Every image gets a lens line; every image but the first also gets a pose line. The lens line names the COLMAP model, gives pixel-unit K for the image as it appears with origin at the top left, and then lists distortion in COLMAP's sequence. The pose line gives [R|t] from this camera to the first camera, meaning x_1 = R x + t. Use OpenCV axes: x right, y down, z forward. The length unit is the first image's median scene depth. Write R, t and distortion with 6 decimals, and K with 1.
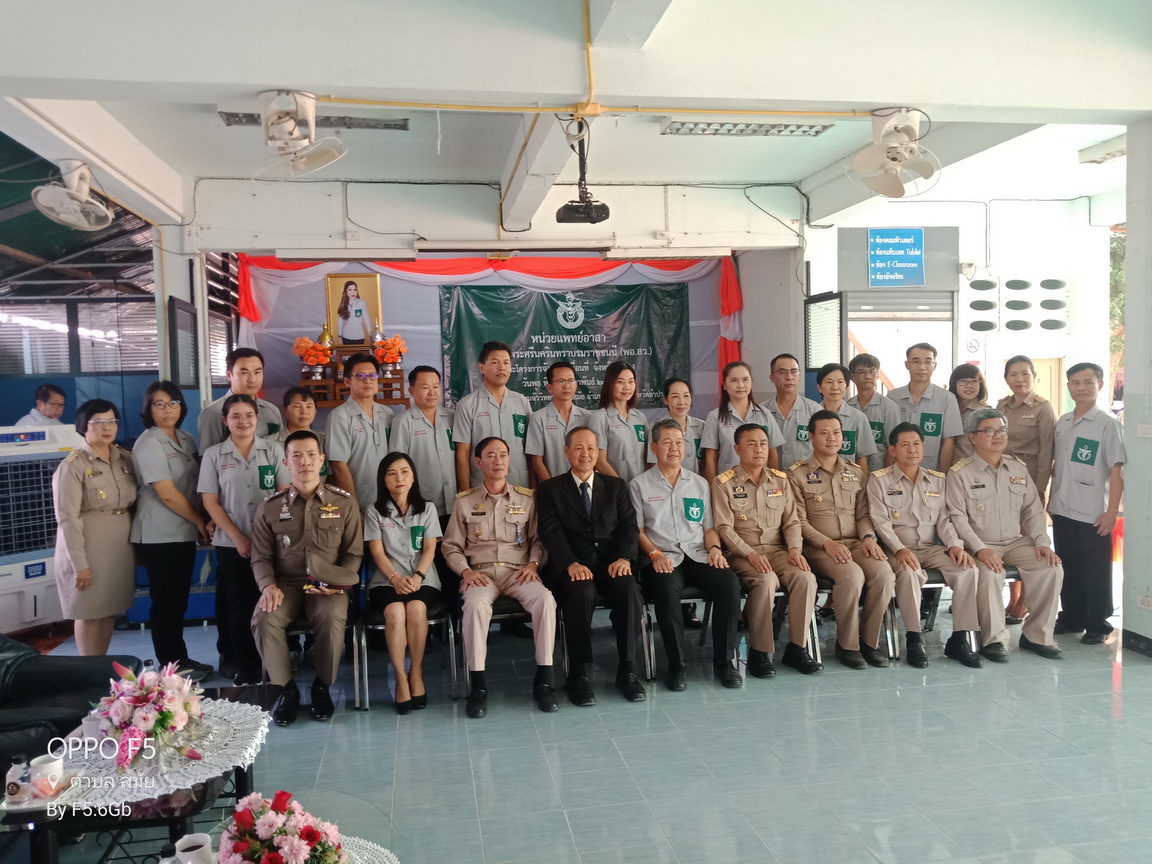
lens RADIAL K [[930.0, 0, 582.7], [0, 930.0, 443.6], [0, 0, 1]] dist [0.011095, -0.025829]
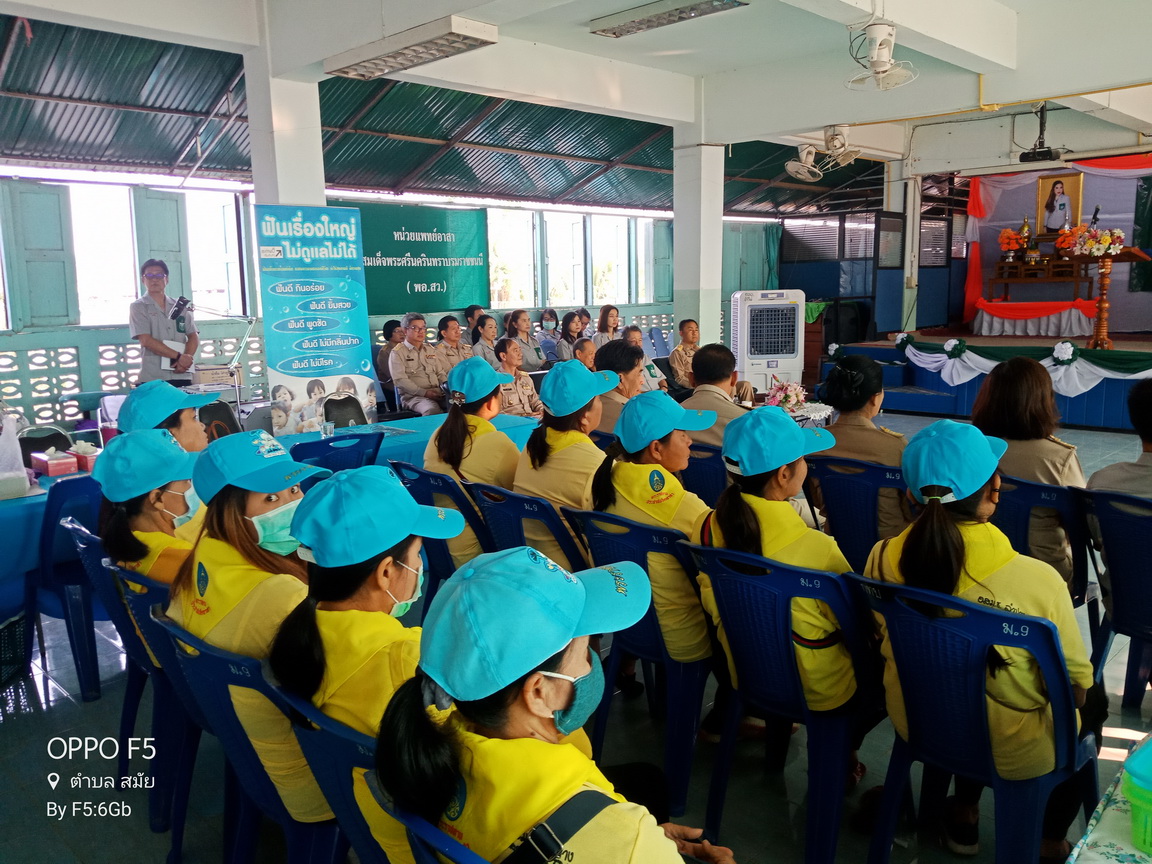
lens RADIAL K [[930.0, 0, 574.7], [0, 930.0, 428.3], [0, 0, 1]] dist [0.011095, -0.025829]
pose [[0.587852, 0.139323, -0.796881, 0.425664], [-0.045364, 0.989185, 0.139480, 0.008529], [0.807695, -0.045844, 0.587815, -0.276988]]
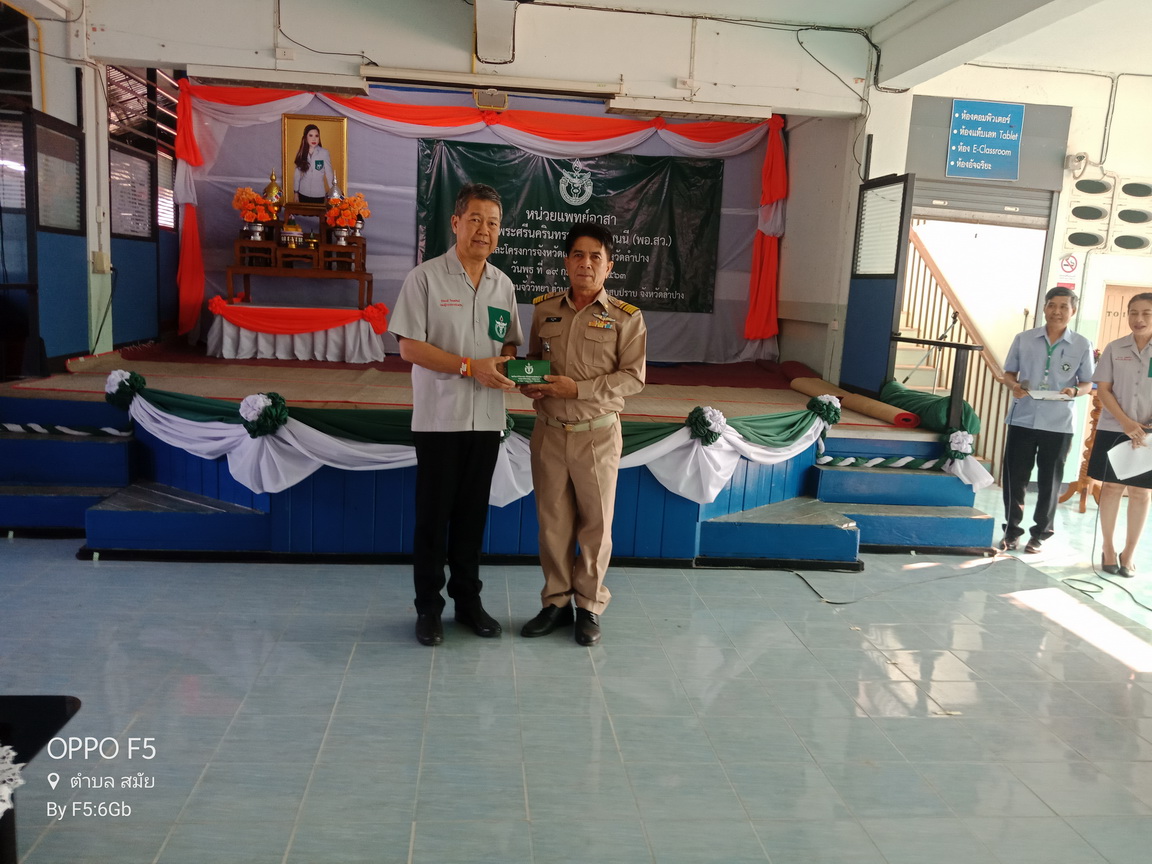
lens RADIAL K [[930.0, 0, 584.8], [0, 930.0, 442.1], [0, 0, 1]] dist [0.011095, -0.025829]
pose [[0.994896, 0.090170, -0.045288, 0.057263], [-0.085060, 0.990901, 0.104310, -0.002195], [0.054282, -0.099926, 0.993513, 0.171085]]
